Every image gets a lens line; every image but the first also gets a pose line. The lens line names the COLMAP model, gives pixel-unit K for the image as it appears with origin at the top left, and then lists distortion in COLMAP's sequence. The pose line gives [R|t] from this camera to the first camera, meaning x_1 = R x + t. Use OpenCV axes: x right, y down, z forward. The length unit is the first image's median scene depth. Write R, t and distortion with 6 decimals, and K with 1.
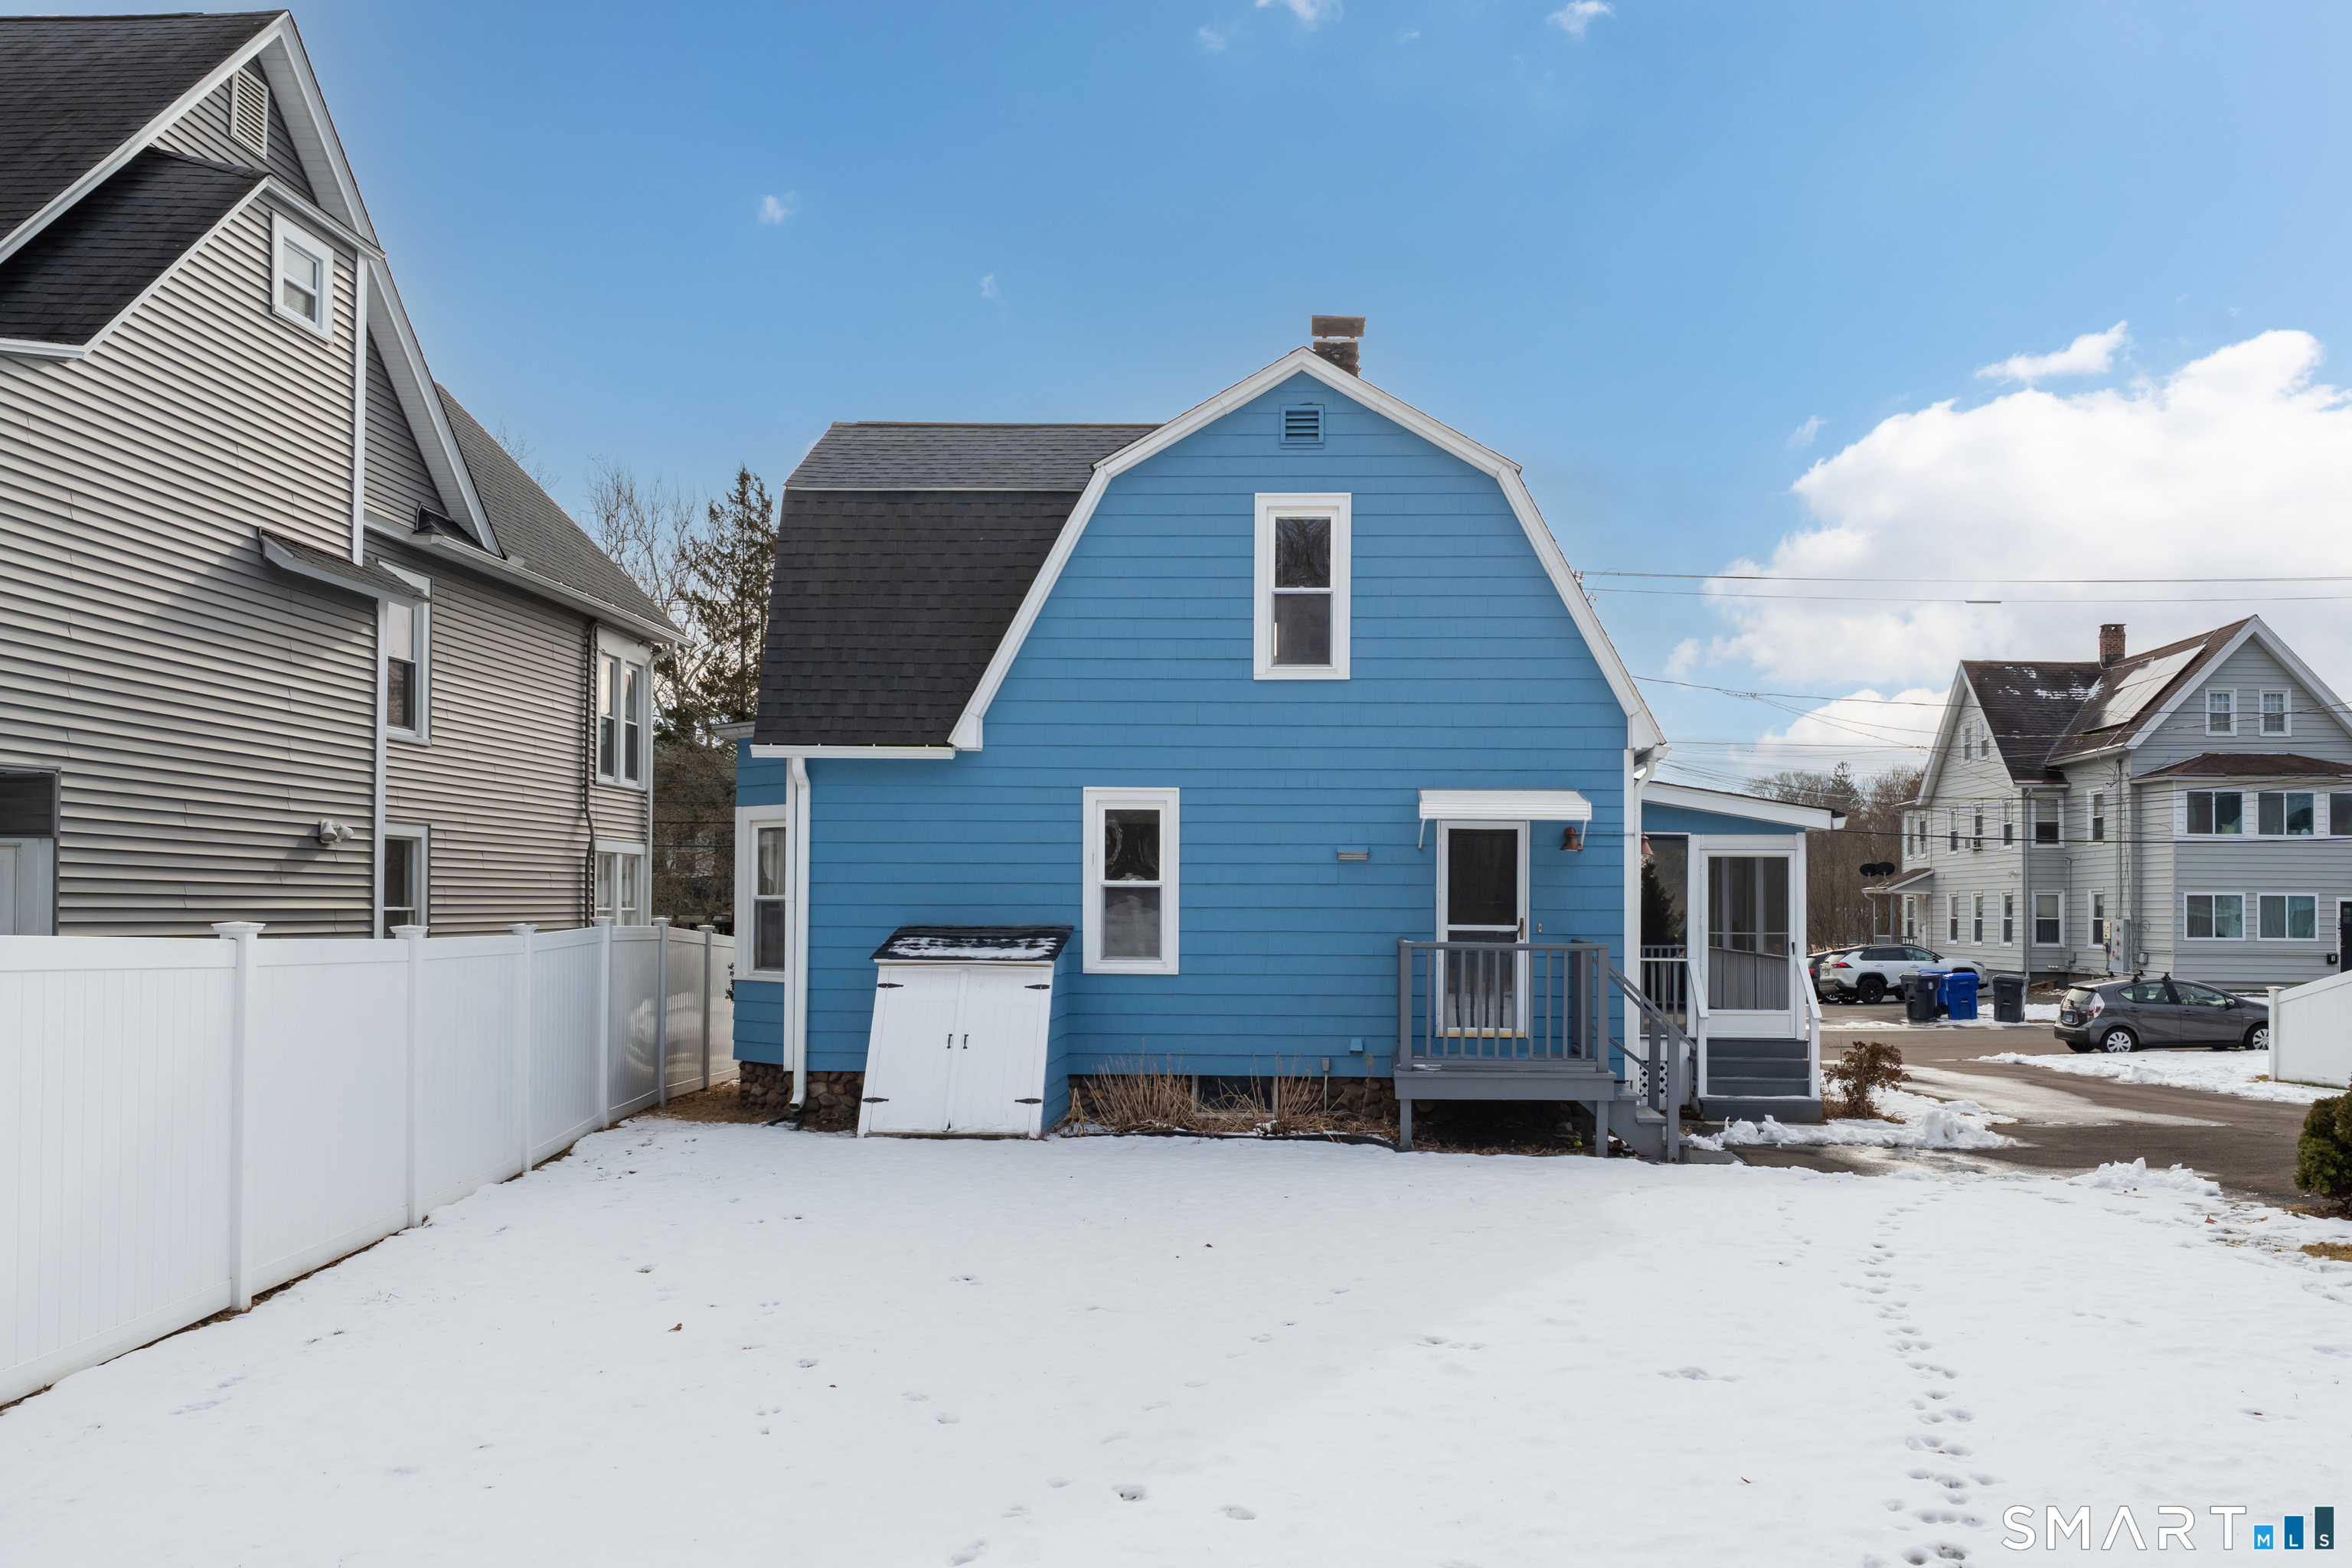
lens RADIAL K [[1893.3, 0, 1179.1], [0, 1893.3, 860.0], [0, 0, 1]] dist [0.004486, 0.000649]
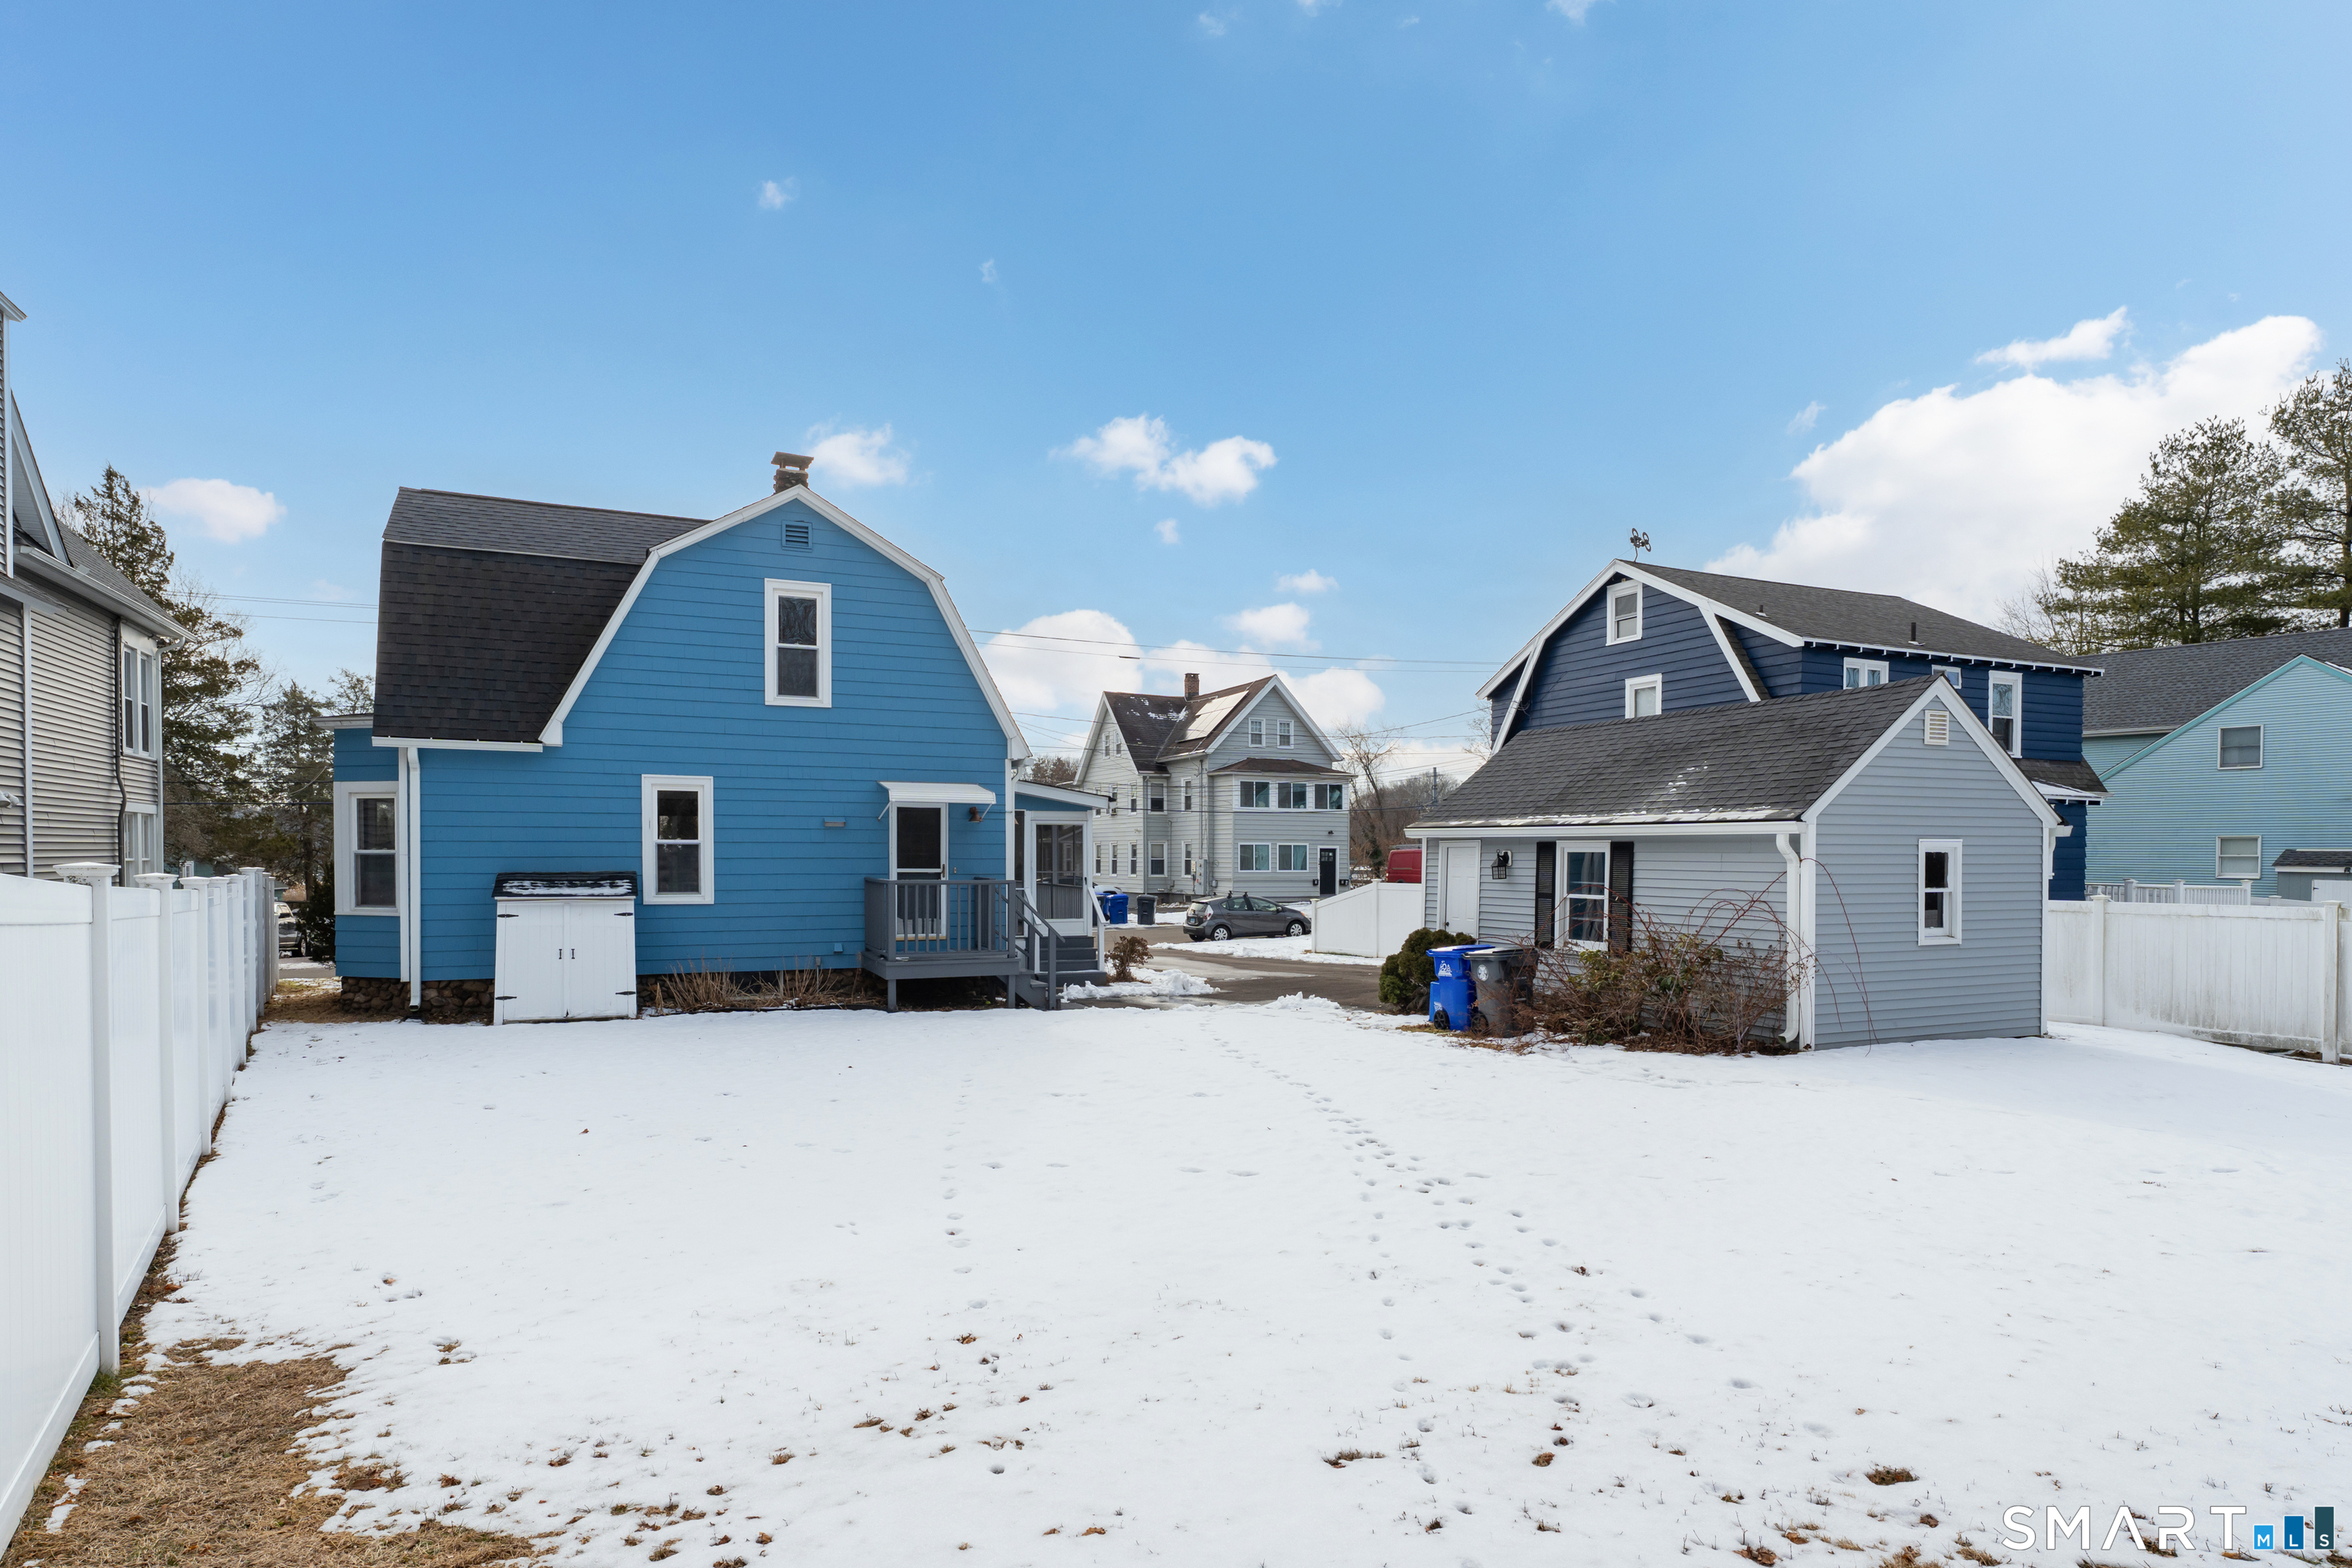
lens RADIAL K [[1357.6, 0, 1176.7], [0, 1357.6, 852.8], [0, 0, 1]] dist [0.001275, -0.001085]
pose [[0.896231, -0.002921, 0.443578, -0.142944], [-0.008559, 0.999678, 0.023878, -0.007202], [-0.443505, -0.025197, 0.895918, -0.099503]]
